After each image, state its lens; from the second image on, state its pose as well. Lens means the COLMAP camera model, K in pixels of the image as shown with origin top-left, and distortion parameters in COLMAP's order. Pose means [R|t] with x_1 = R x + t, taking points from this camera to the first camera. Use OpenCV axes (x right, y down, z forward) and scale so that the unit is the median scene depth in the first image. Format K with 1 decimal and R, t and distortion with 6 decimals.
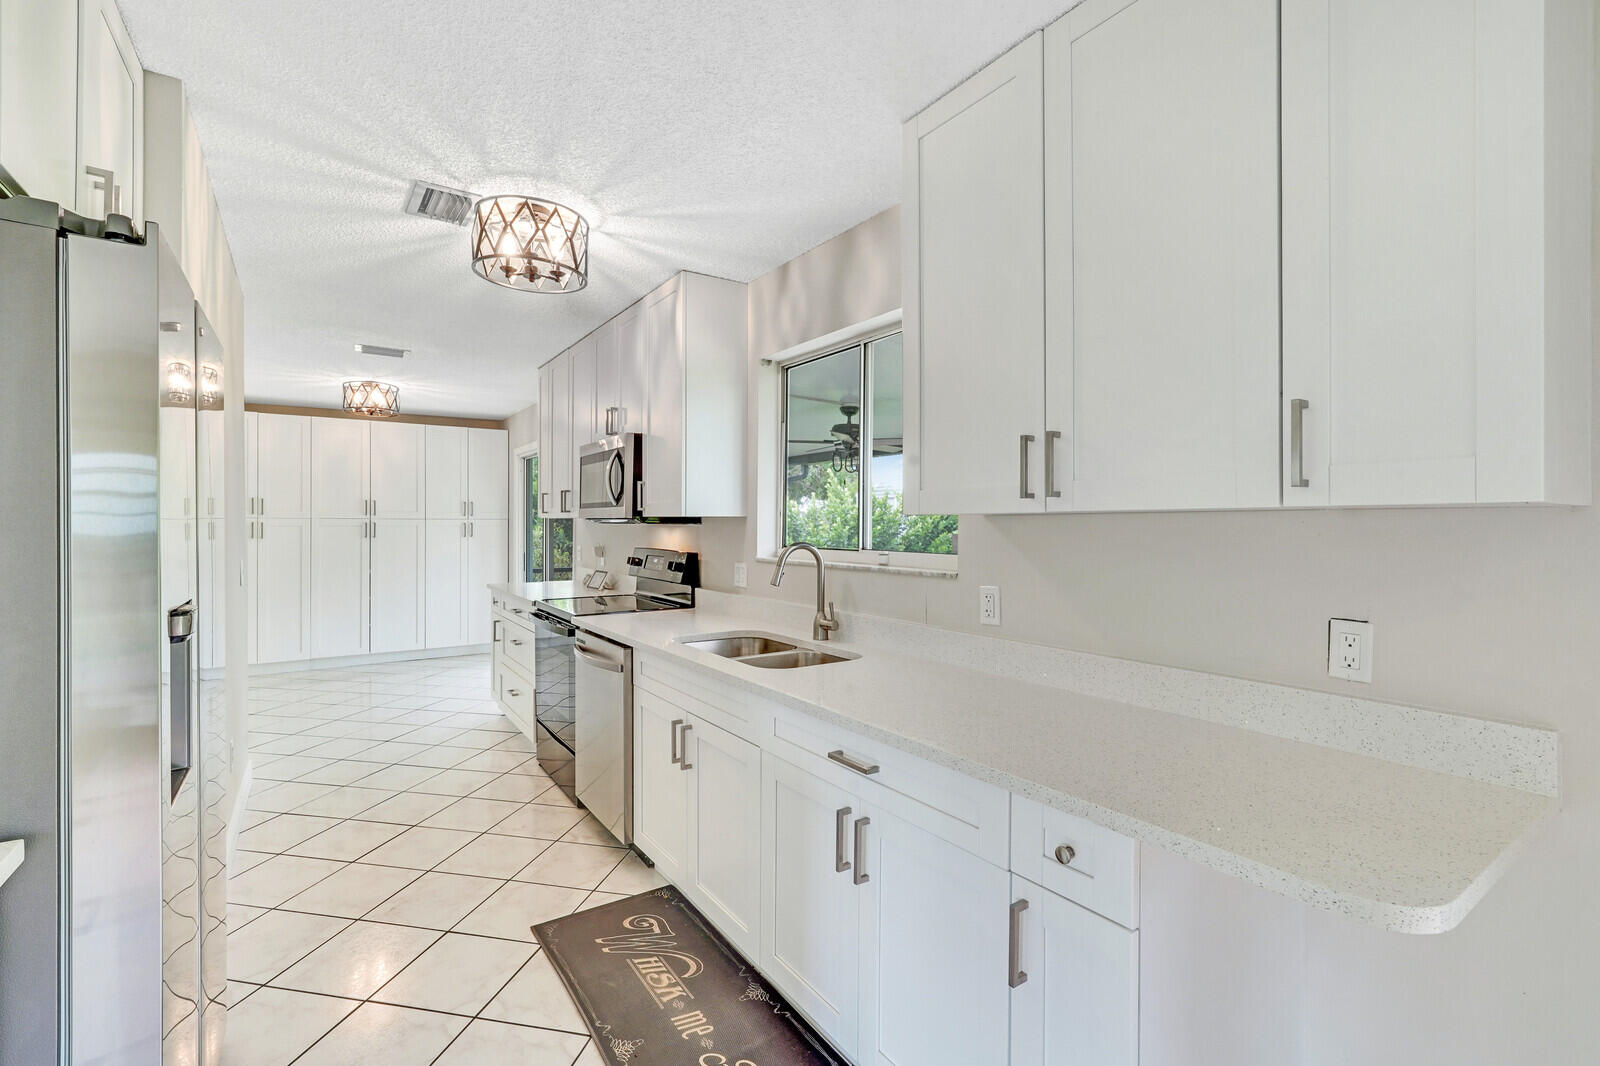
lens RADIAL K [[708.8, 0, 801.8], [0, 708.8, 521.6], [0, 0, 1]] dist [-0.001117, 0.000029]
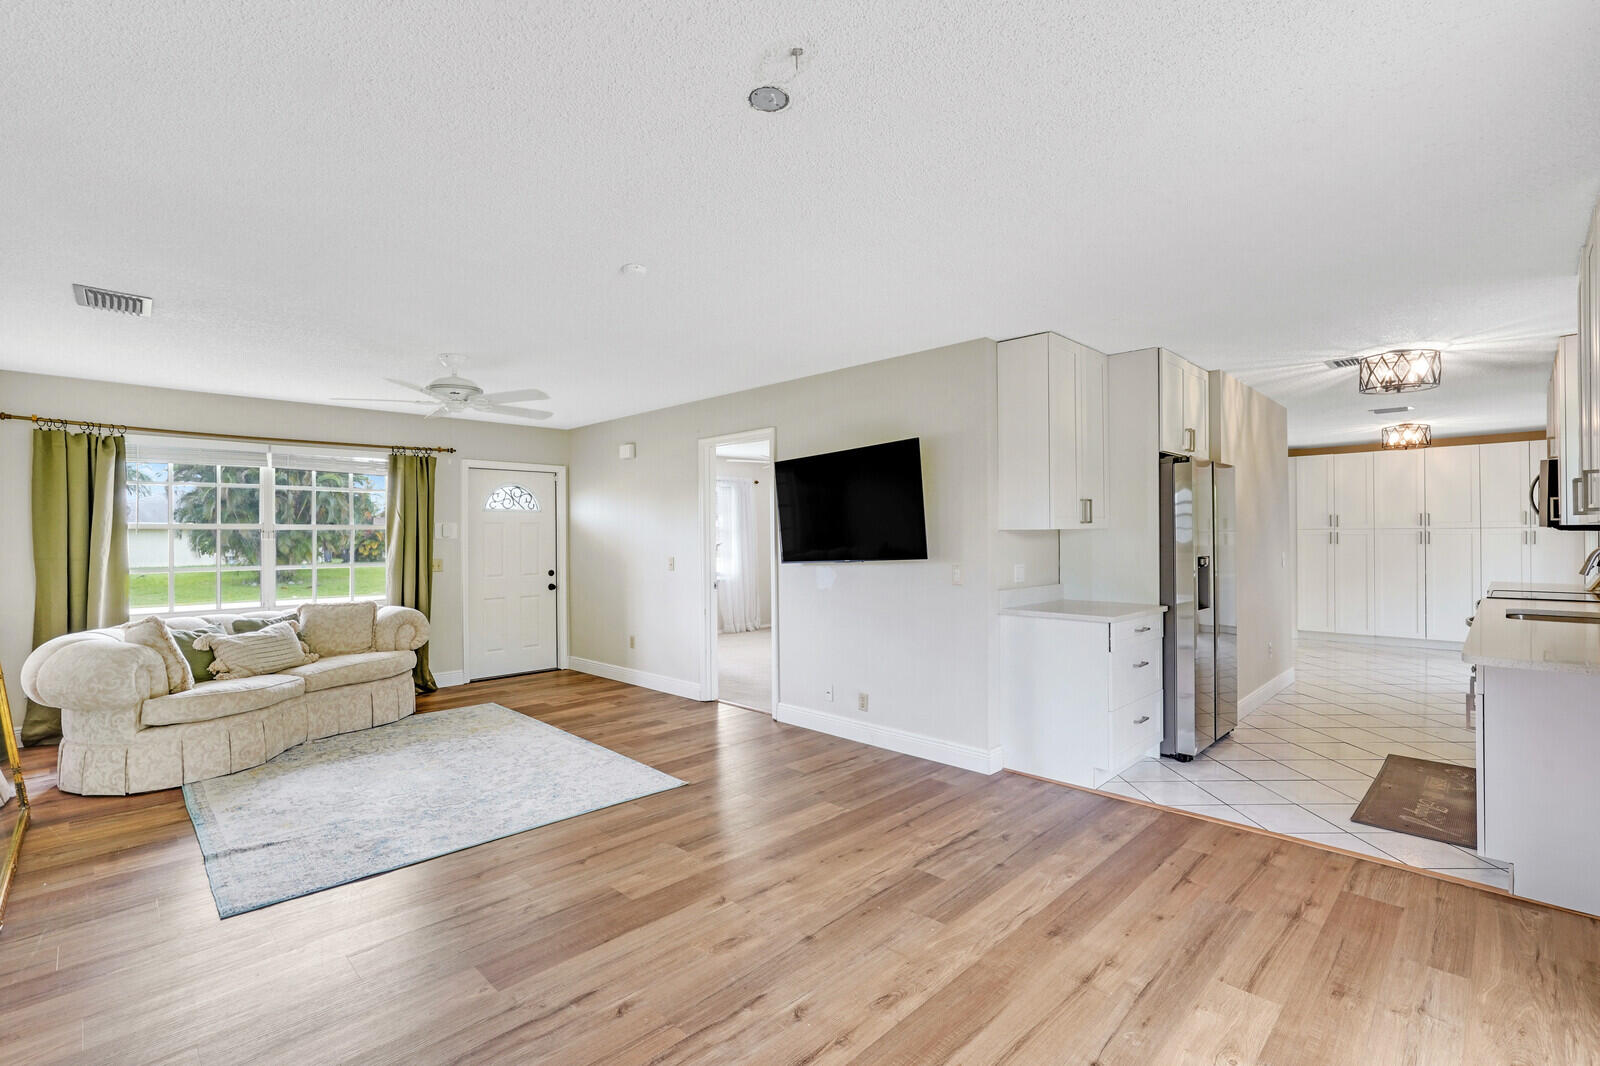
lens RADIAL K [[729.1, 0, 794.3], [0, 729.1, 531.4], [0, 0, 1]] dist [-0.002275, -0.000270]
pose [[0.187236, -0.006716, -0.982292, 0.892416], [0.006449, 0.999963, -0.005608, 0.002309], [0.982294, -0.005285, 0.187272, -0.645734]]
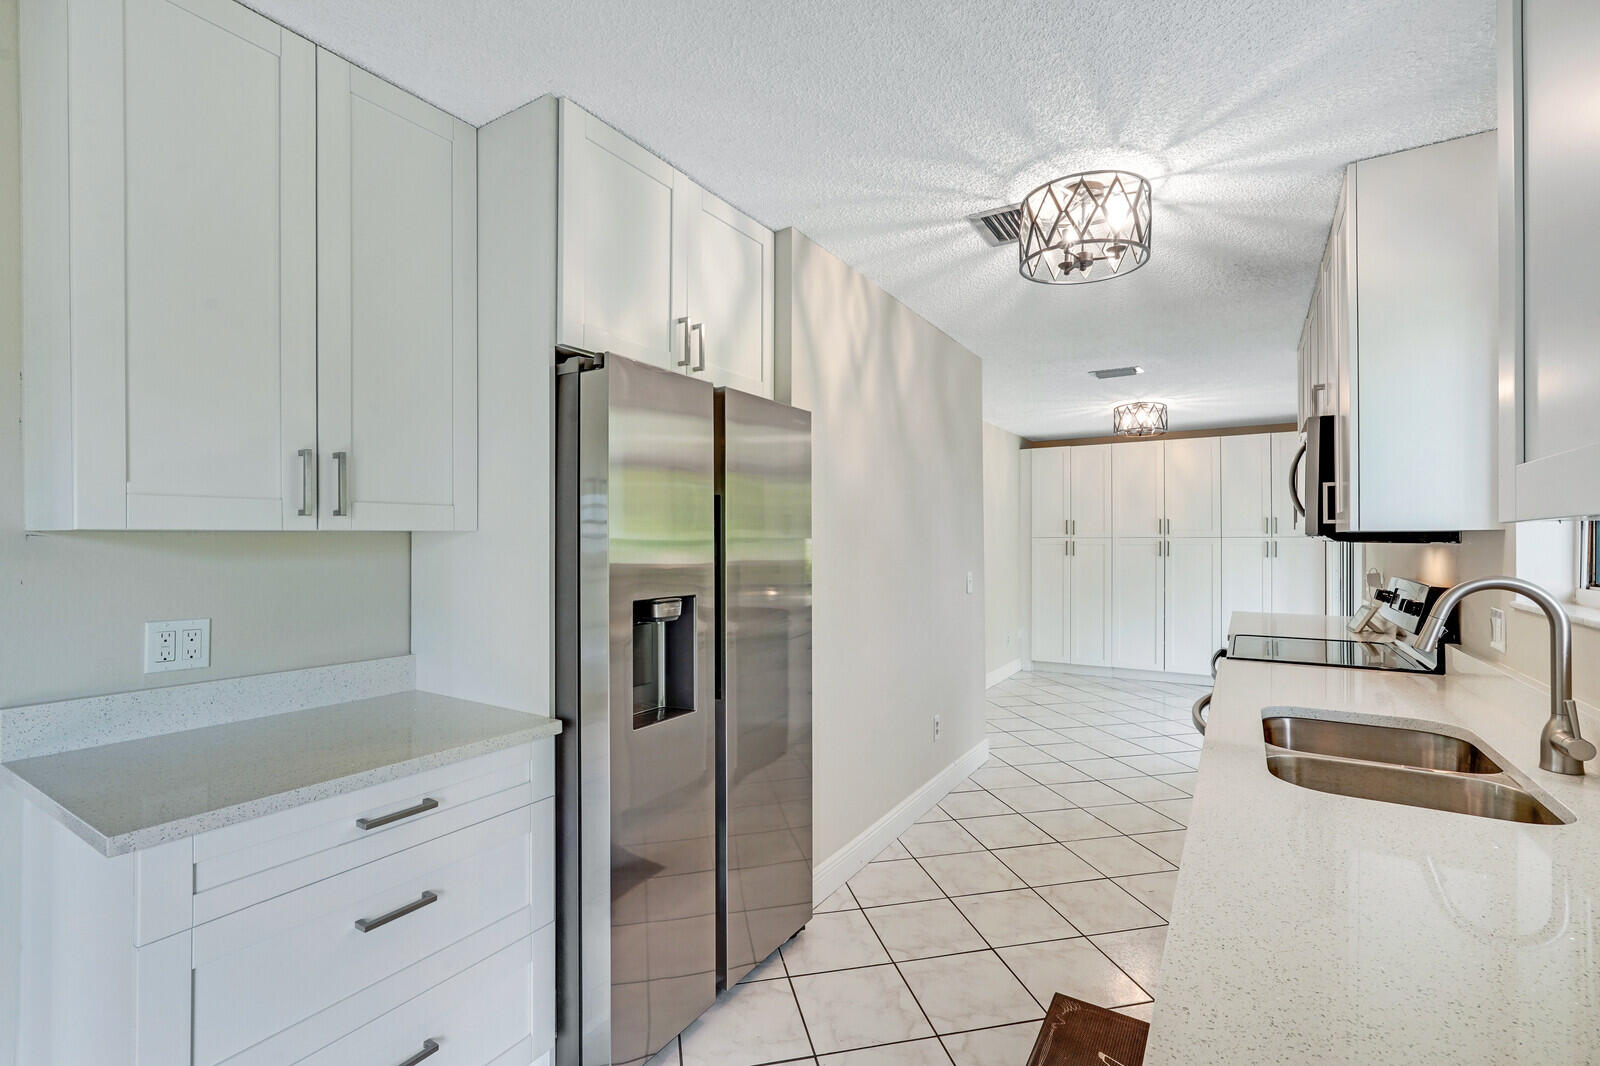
lens RADIAL K [[711.5, 0, 800.0], [0, 711.5, 533.0], [0, 0, 1]] dist [-0.002916, -0.000018]
pose [[0.395607, -0.010900, -0.918355, 0.242617], [0.001304, 0.999935, -0.011306, 0.000972], [0.918419, 0.003275, 0.395596, 0.264558]]
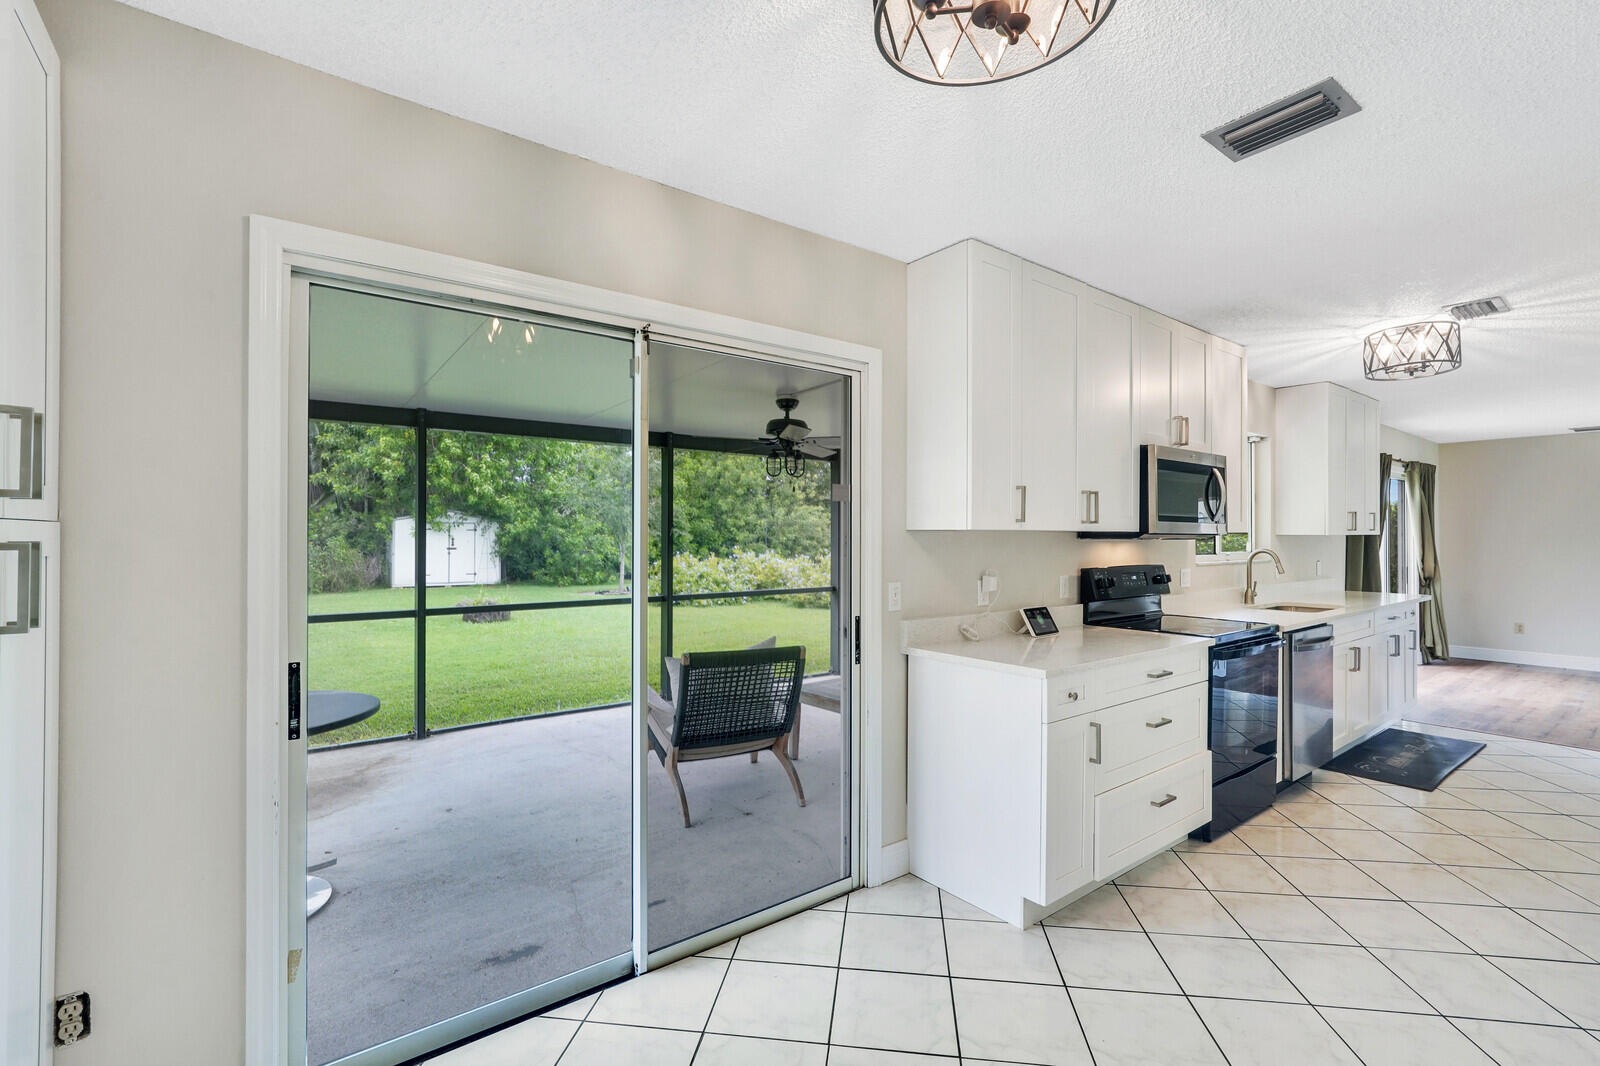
lens RADIAL K [[704.7, 0, 798.5], [0, 704.7, 539.9], [0, 0, 1]] dist [-0.010652, 0.000948]
pose [[-0.042041, -0.000783, 0.999116, -1.459682], [-0.002270, 0.999997, 0.000688, 0.006758], [-0.999113, -0.002239, -0.042042, 1.919922]]
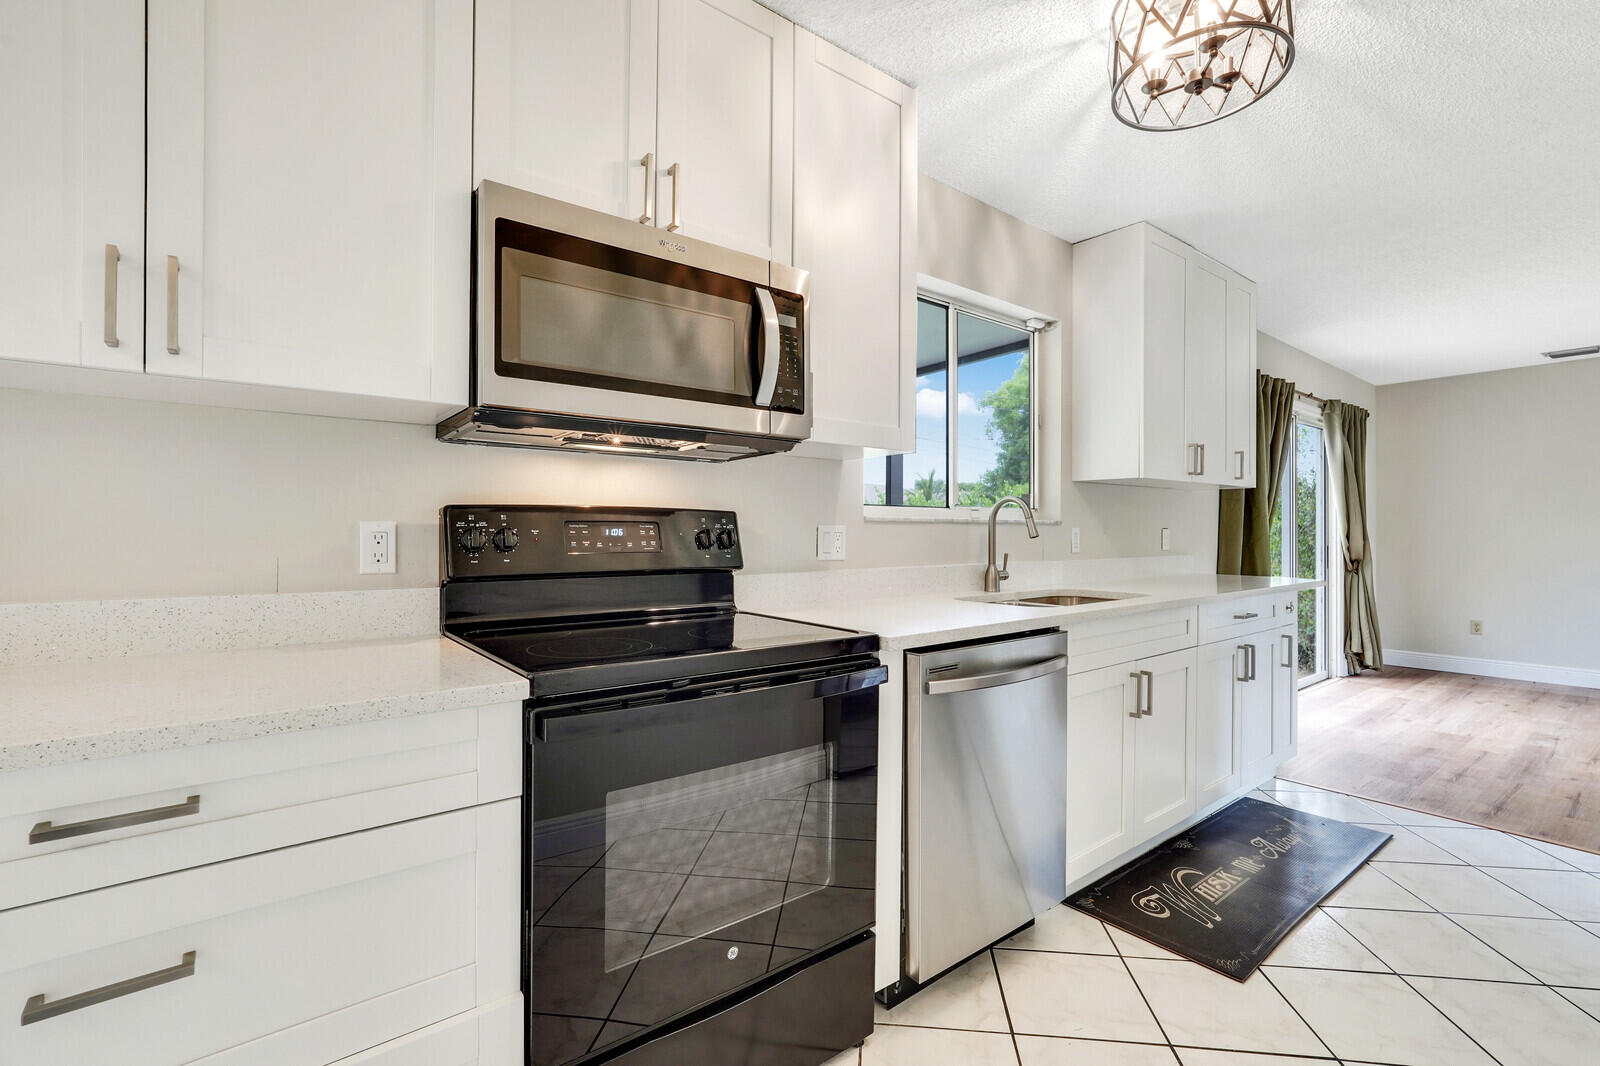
lens RADIAL K [[704.7, 0, 798.5], [0, 704.7, 539.9], [0, 0, 1]] dist [-0.010652, 0.000948]
pose [[-0.058072, -0.009098, 0.998271, -0.846183], [-0.003963, 0.999953, 0.008883, 0.072720], [-0.998305, -0.003441, -0.058105, 1.170706]]
